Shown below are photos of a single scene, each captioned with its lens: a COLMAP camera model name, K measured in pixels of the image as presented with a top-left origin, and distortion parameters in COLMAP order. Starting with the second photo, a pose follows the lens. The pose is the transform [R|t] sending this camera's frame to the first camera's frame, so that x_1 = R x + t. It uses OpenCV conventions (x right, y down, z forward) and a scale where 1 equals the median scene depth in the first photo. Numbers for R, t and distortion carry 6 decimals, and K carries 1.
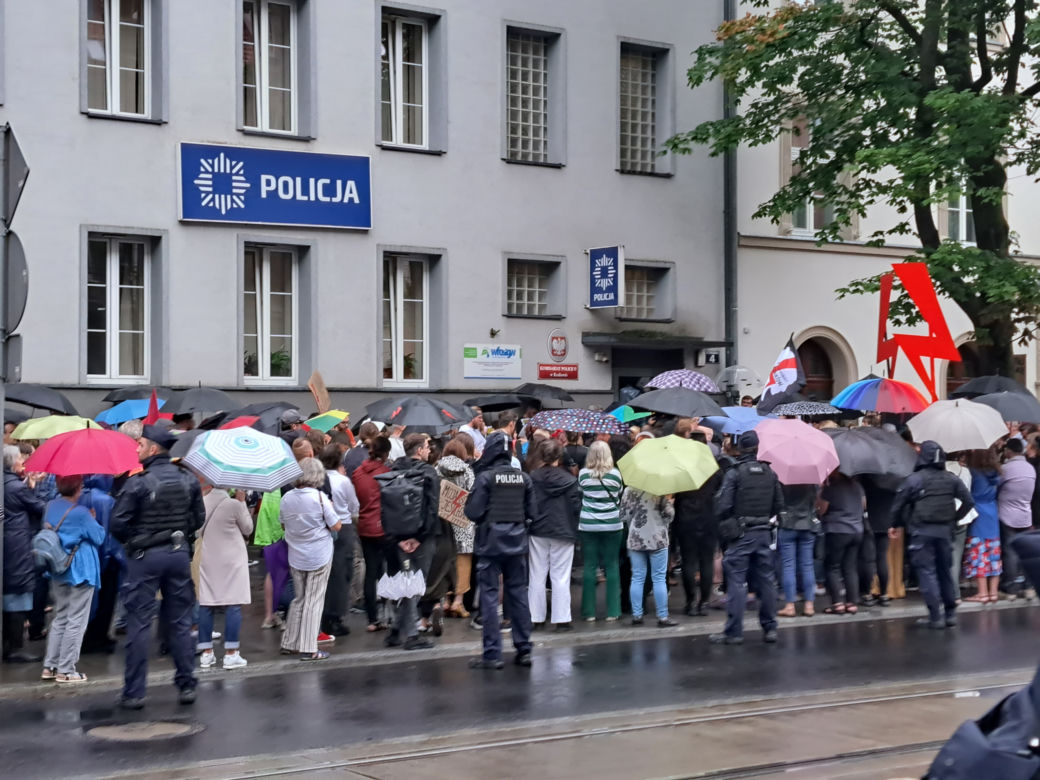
lens RADIAL K [[2017.4, 0, 647.3], [0, 2017.4, 388.4], [0, 0, 1]] dist [0.380144, -1.203994]
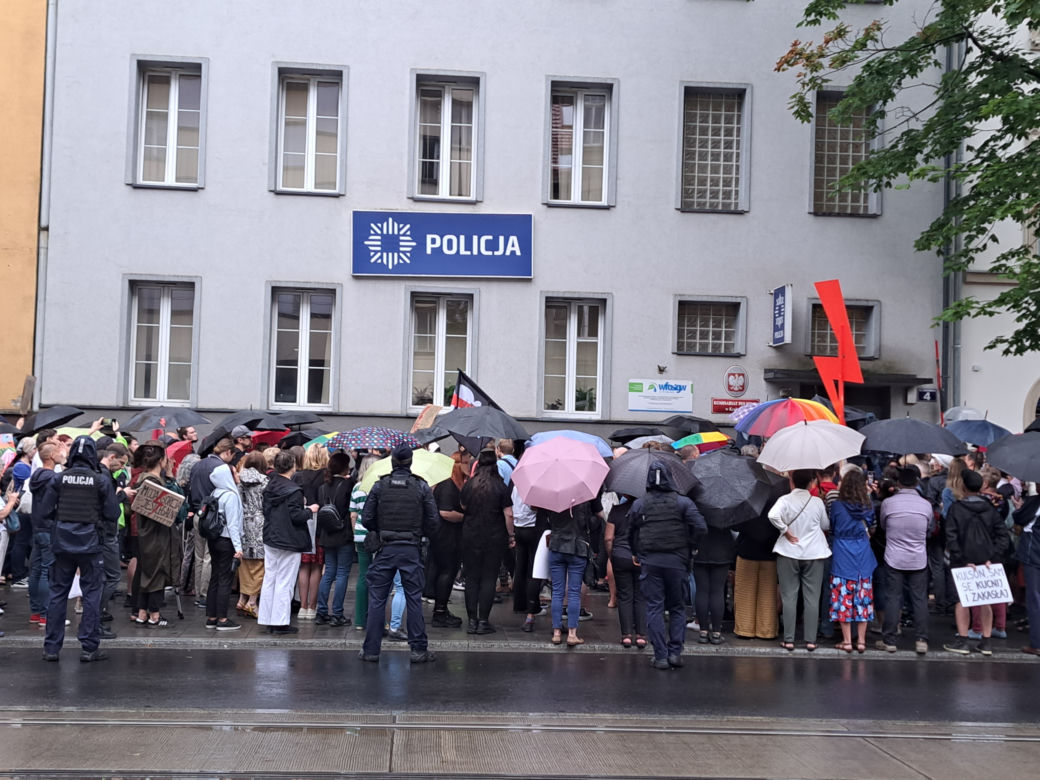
lens RADIAL K [[1598.9, 0, 520.0], [0, 1598.9, 390.0], [0, 0, 1]] dist [0.306647, -1.304456]
pose [[0.826289, -0.002418, -0.563242, 0.366612], [-0.018208, 0.999353, -0.031002, 0.012237], [0.562952, 0.035872, 0.825711, 0.266412]]
